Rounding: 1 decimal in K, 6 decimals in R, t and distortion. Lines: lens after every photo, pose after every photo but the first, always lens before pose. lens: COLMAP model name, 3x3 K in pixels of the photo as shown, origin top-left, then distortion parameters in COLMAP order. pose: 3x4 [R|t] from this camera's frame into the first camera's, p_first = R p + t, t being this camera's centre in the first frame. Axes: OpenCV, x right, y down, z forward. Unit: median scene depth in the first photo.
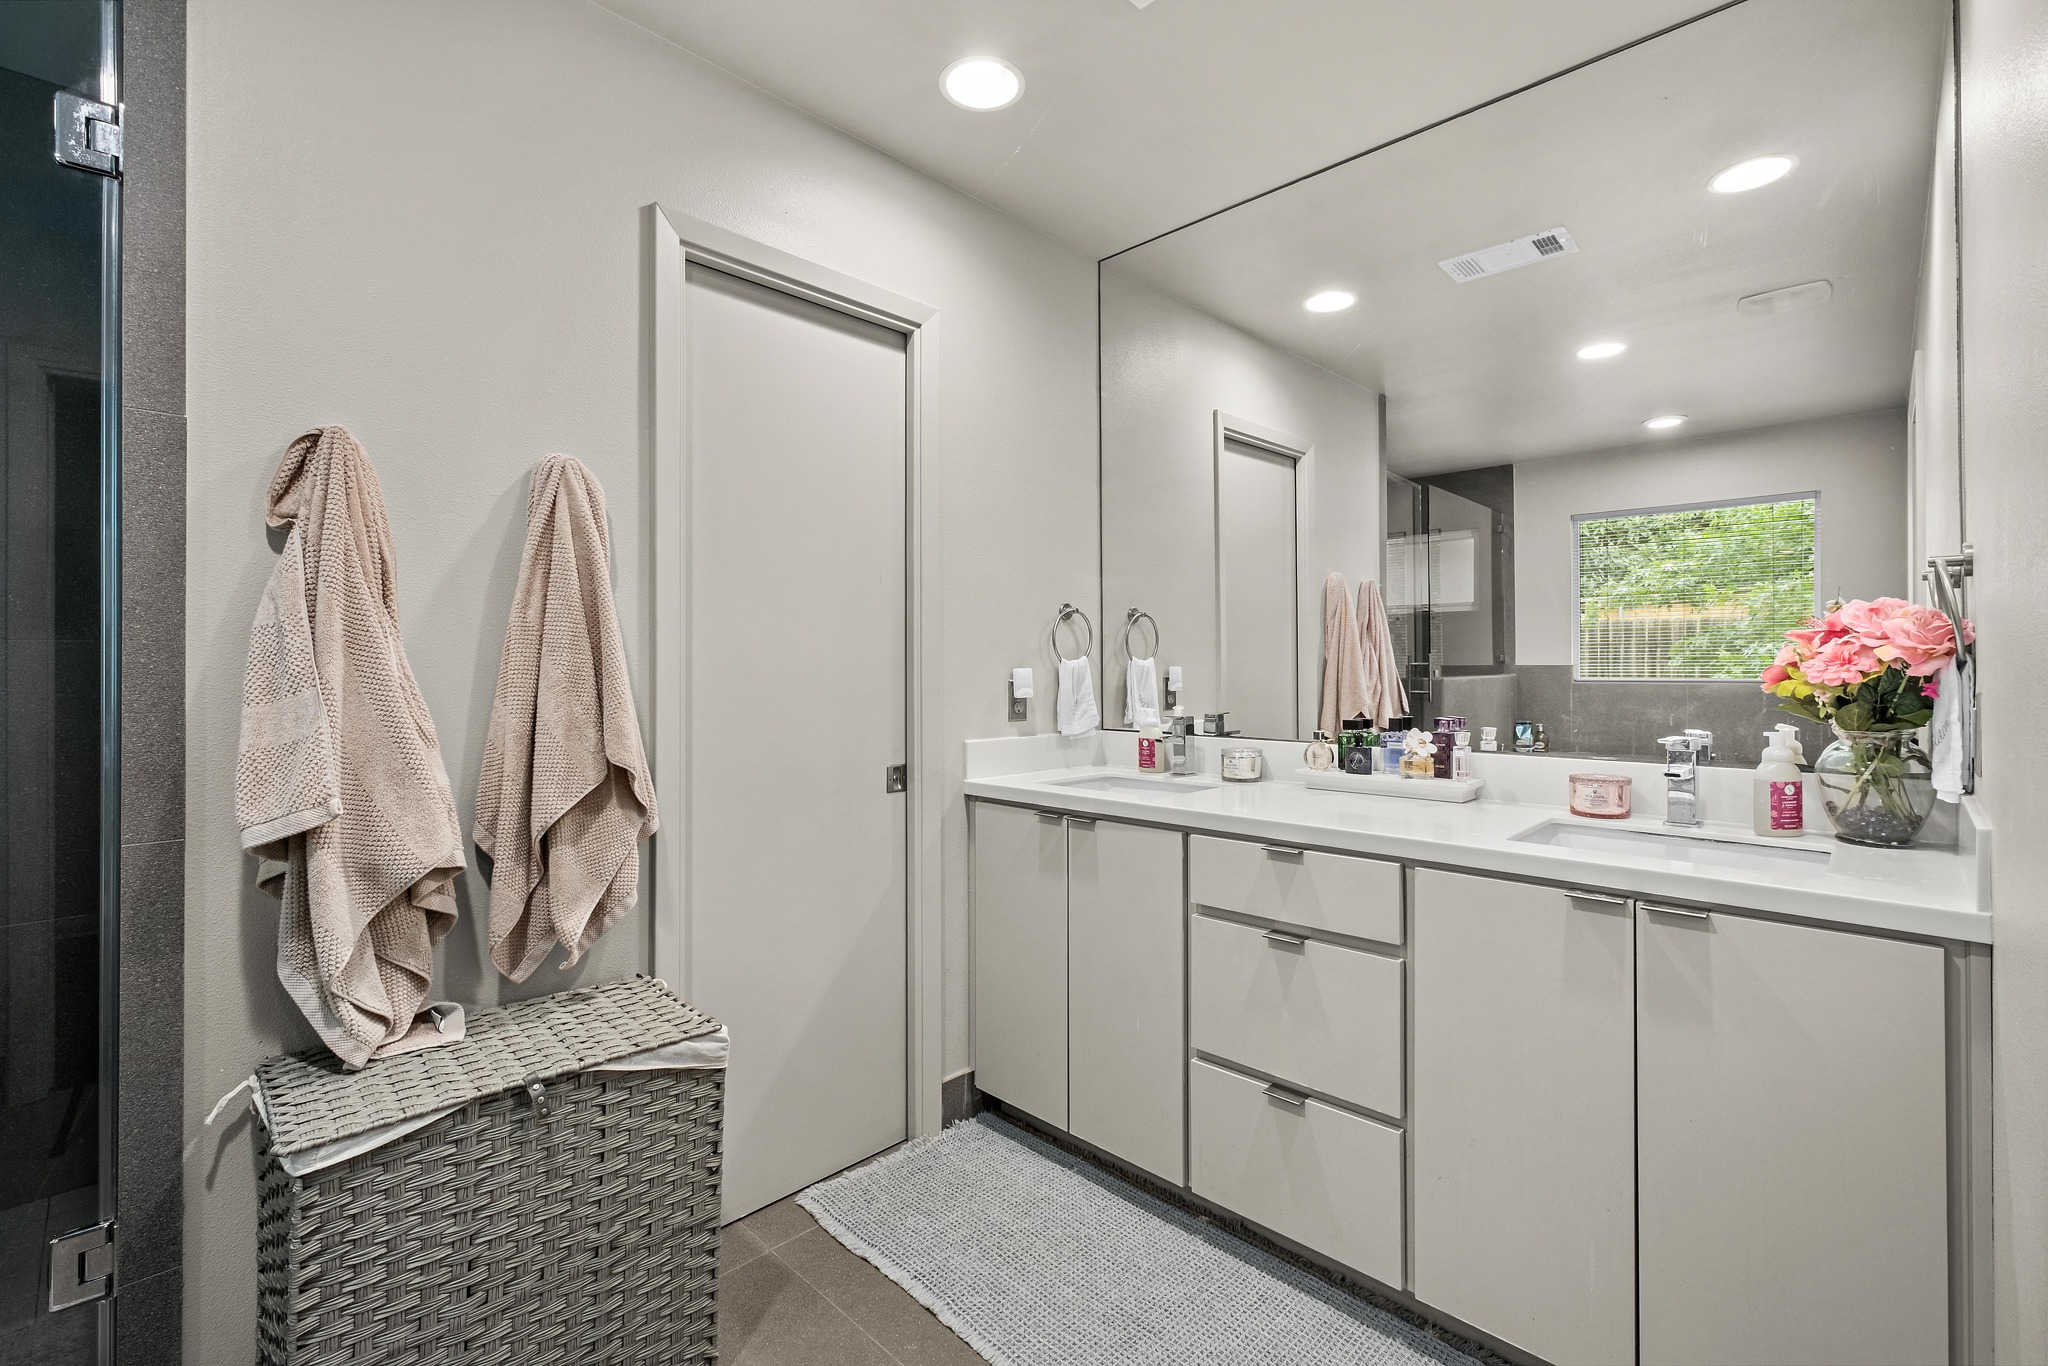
lens RADIAL K [[893.5, 0, 1025.5], [0, 893.5, 656.1], [0, 0, 1]] dist [-0.000932, -0.000324]
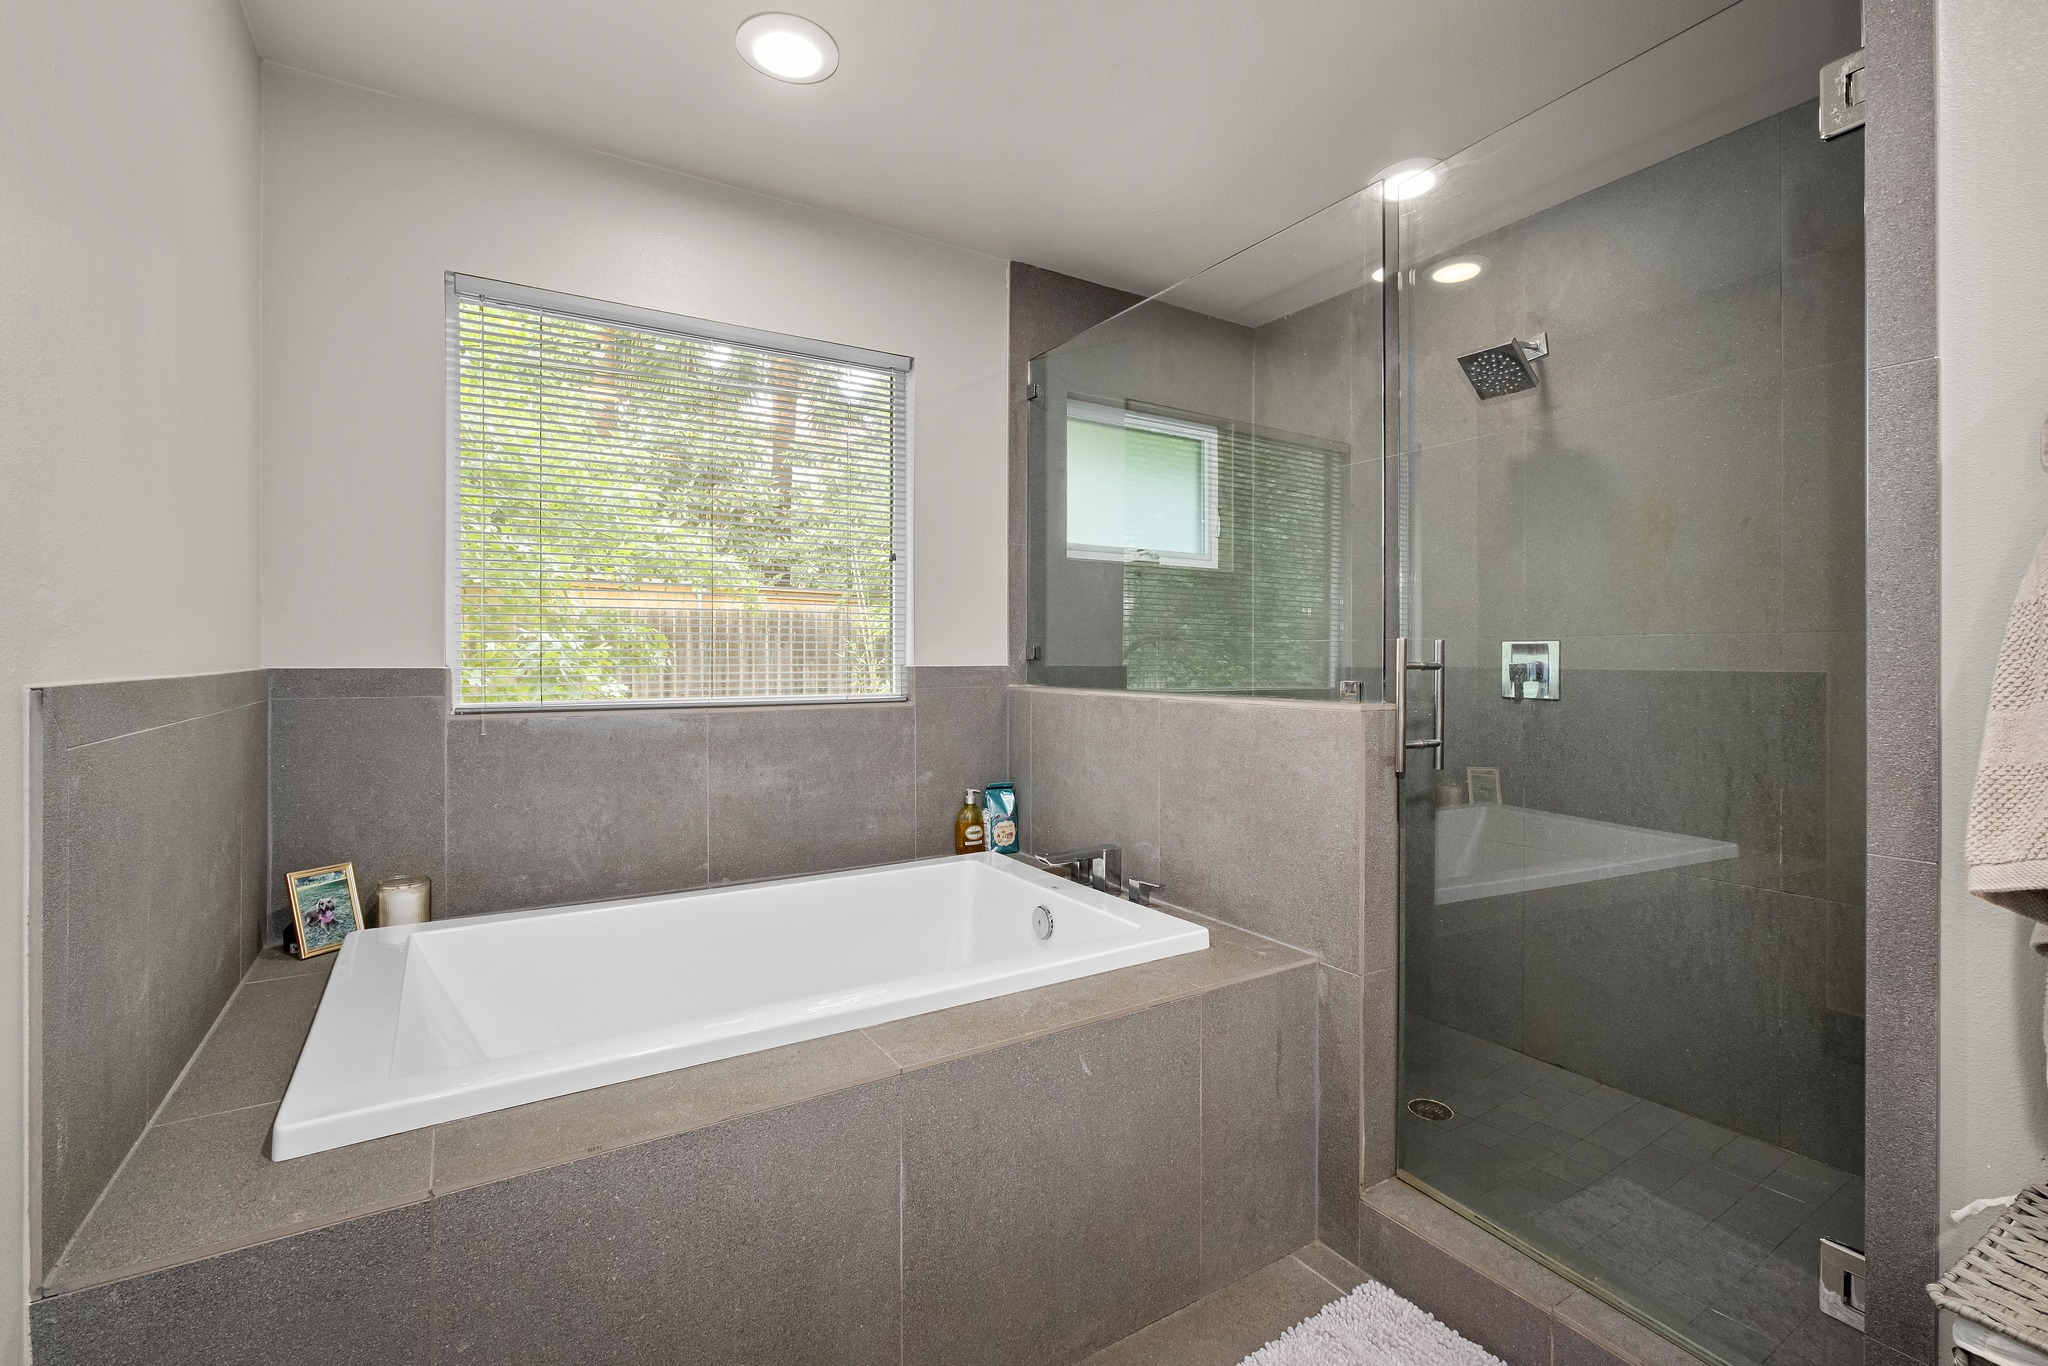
lens RADIAL K [[893.5, 0, 1025.5], [0, 893.5, 656.1], [0, 0, 1]] dist [-0.000932, -0.000324]
pose [[-0.252245, 0.001037, -0.967663, 0.083619], [0.008181, 0.999966, -0.001061, 0.004689], [0.967629, -0.008184, -0.252245, 0.390968]]
